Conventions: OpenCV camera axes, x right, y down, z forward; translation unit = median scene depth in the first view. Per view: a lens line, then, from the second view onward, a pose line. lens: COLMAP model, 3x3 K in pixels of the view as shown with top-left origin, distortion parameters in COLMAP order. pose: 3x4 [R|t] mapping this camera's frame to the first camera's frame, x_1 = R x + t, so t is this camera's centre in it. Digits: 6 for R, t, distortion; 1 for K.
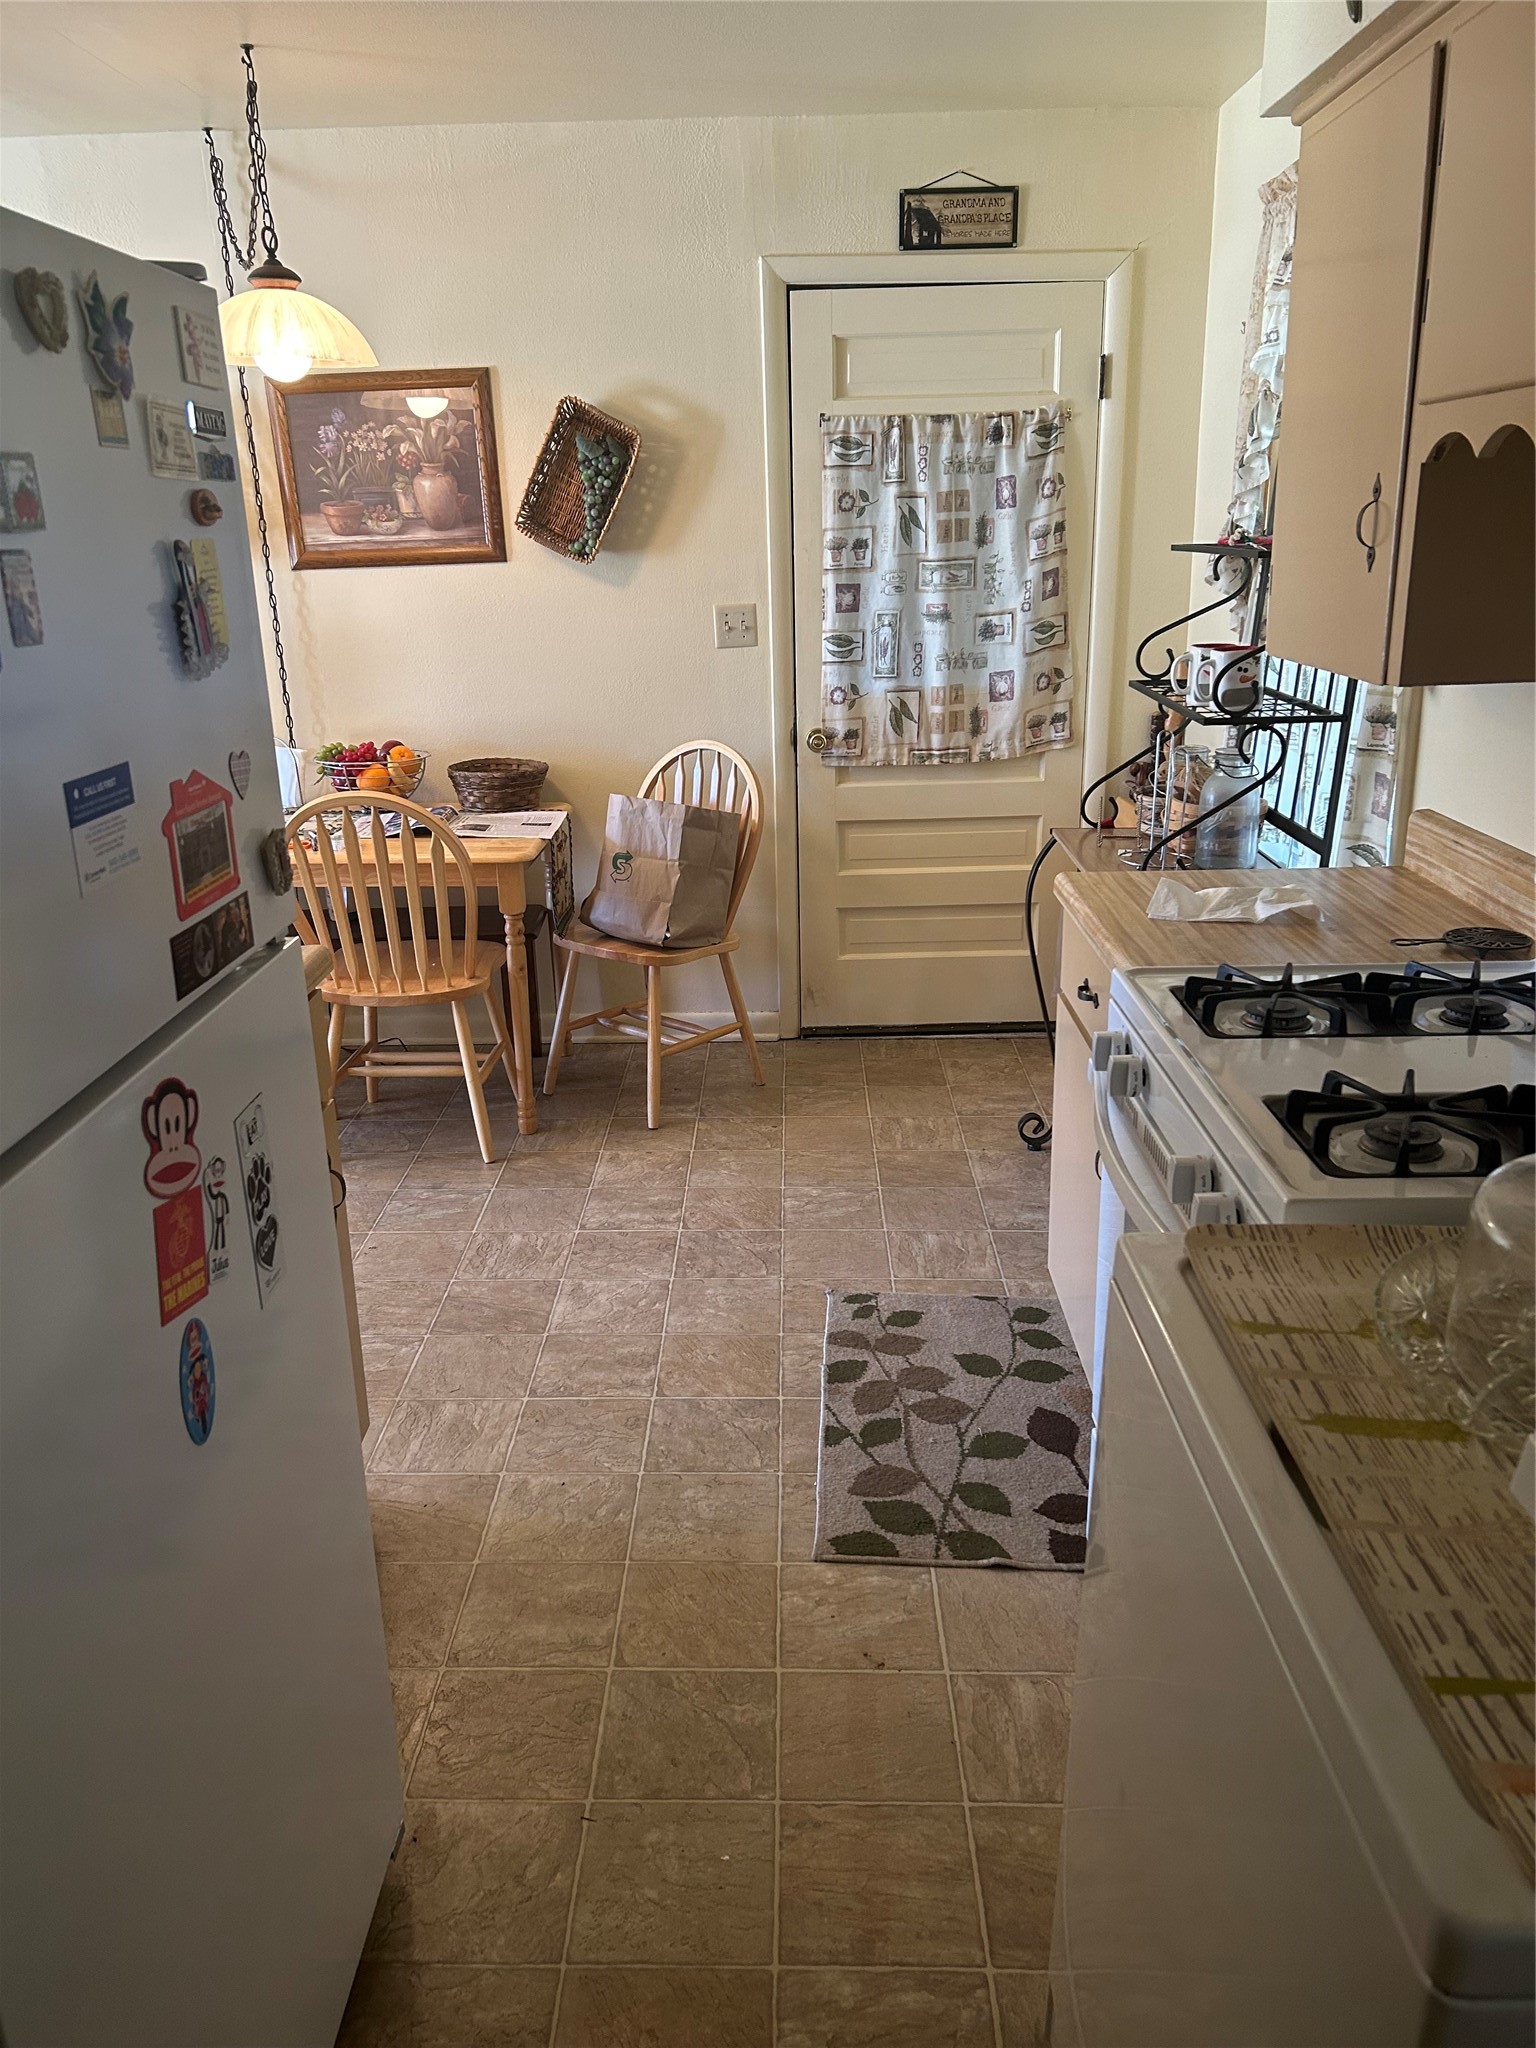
lens RADIAL K [[1524.2, 0, 777.6], [0, 1524.2, 1029.3], [0, 0, 1]] dist [0.005234, 0.000793]
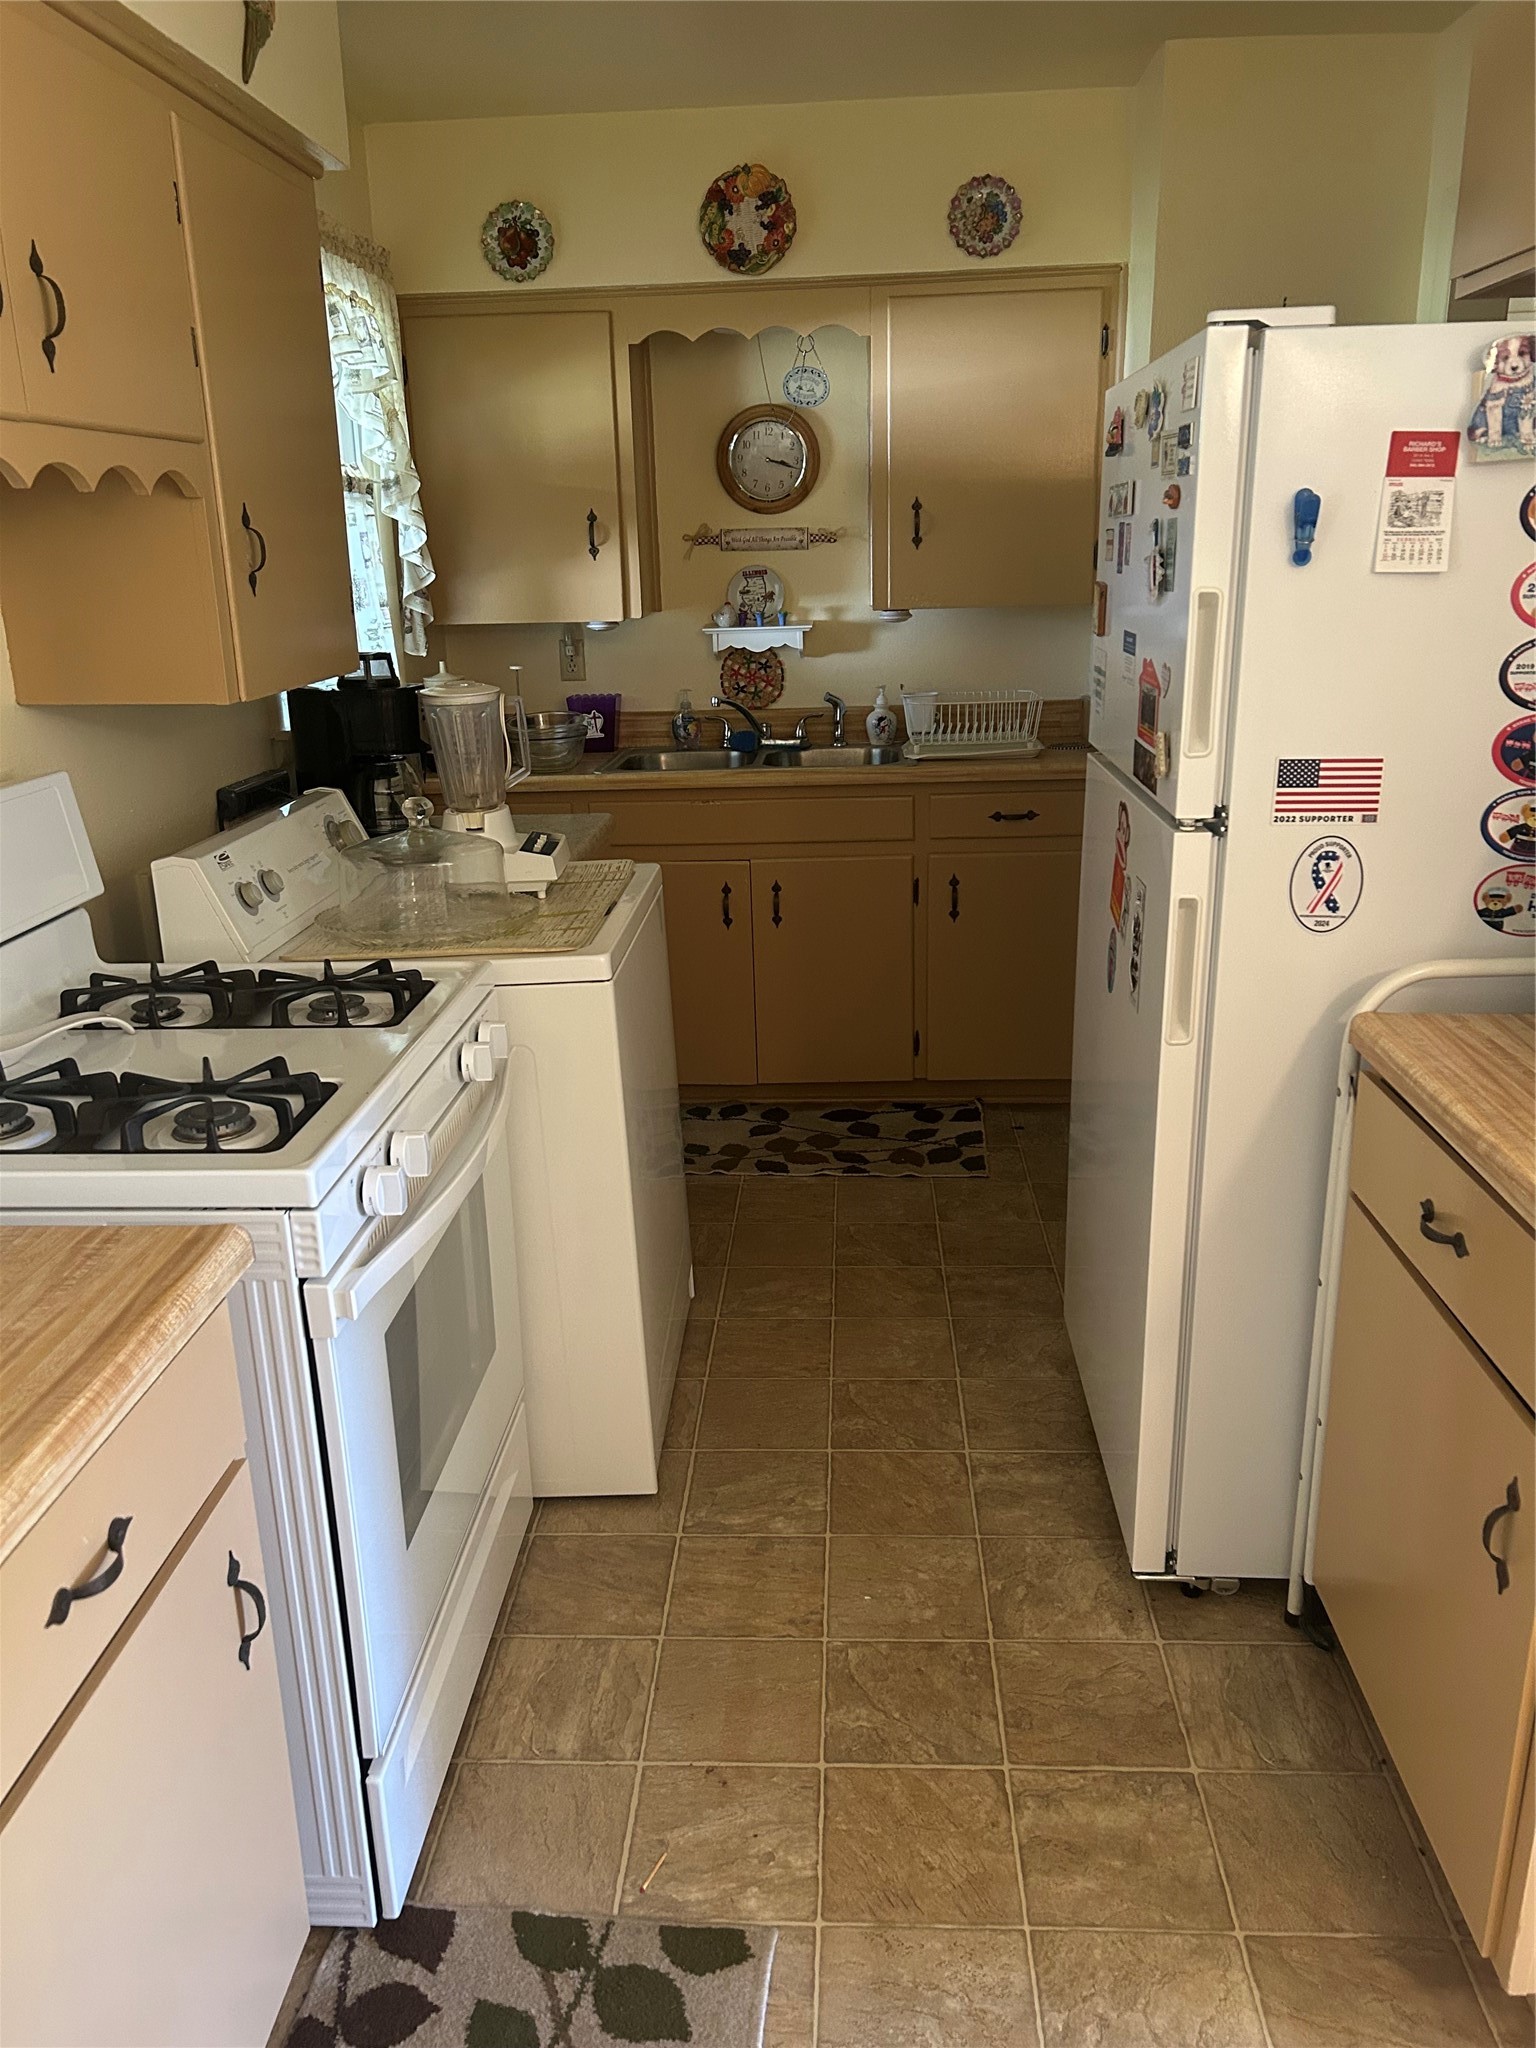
lens RADIAL K [[1524.2, 0, 776.6], [0, 1524.2, 1023.2], [0, 0, 1]] dist [0.005234, 0.000793]
pose [[-0.998605, 0.033045, 0.041187, -0.021224], [0.050843, 0.812318, 0.580995, -0.421657], [-0.014258, 0.582278, -0.812864, 1.310186]]
